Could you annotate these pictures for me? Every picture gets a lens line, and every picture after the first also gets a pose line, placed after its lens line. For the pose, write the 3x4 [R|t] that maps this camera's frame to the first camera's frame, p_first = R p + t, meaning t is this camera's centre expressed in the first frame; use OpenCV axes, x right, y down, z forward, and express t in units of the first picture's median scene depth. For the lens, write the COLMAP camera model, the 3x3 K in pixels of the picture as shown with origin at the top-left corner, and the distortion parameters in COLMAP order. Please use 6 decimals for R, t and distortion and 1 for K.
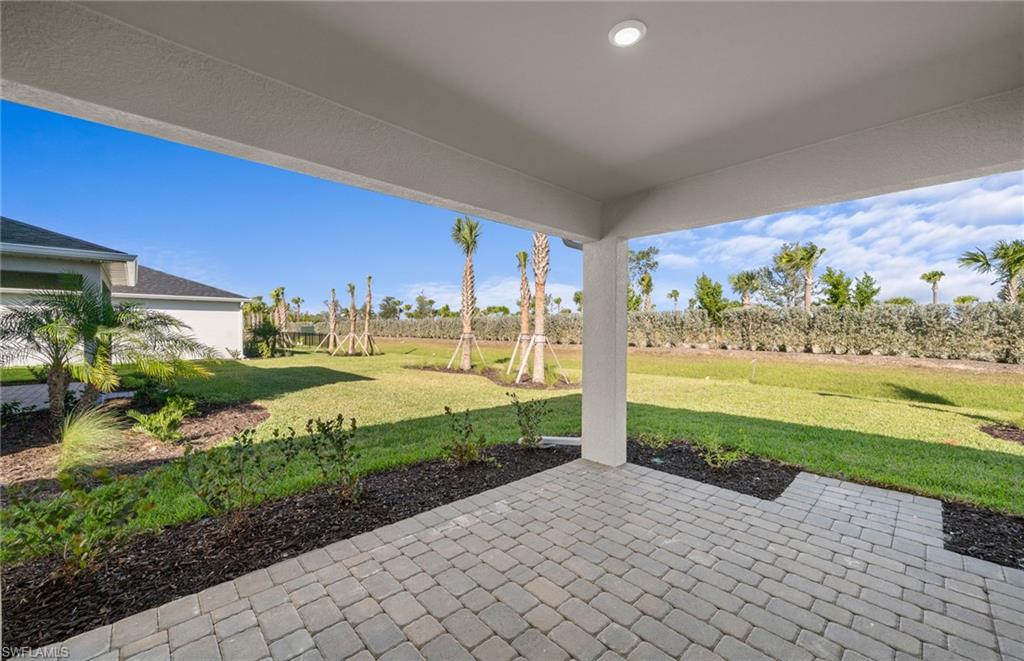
lens RADIAL K [[395.5, 0, 508.7], [0, 395.5, 332.6], [0, 0, 1]] dist [-0.000157, -0.000111]
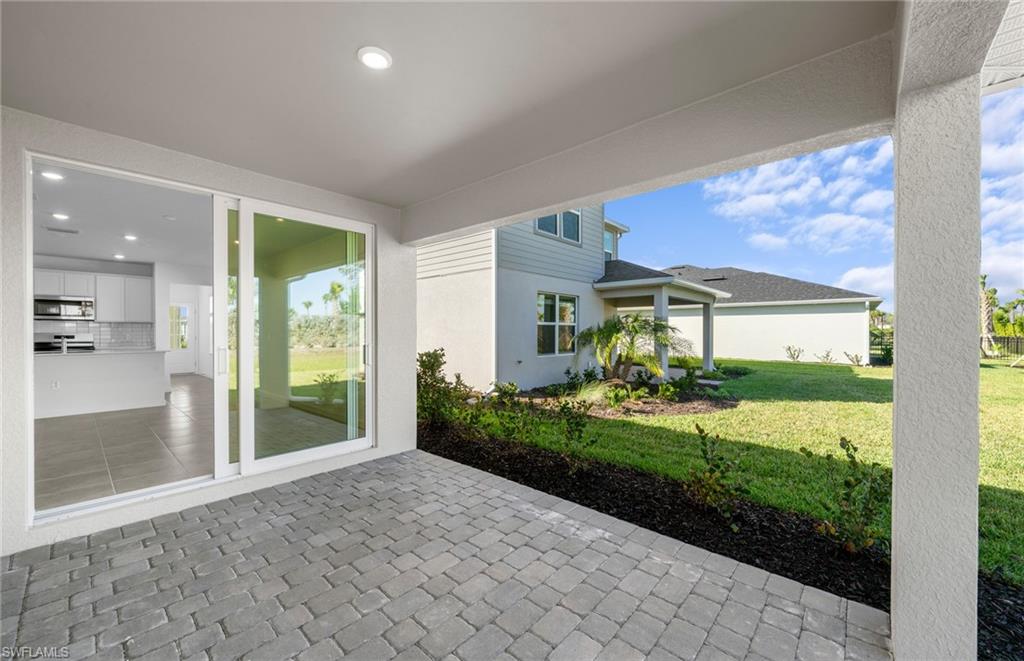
lens RADIAL K [[395.5, 0, 507.7], [0, 395.5, 329.1], [0, 0, 1]] dist [-0.000157, -0.000111]
pose [[0.099156, -0.002955, -0.995067, 0.862569], [-0.015989, 0.999862, -0.004563, 0.003597], [0.994943, 0.016363, 0.099095, 0.763087]]
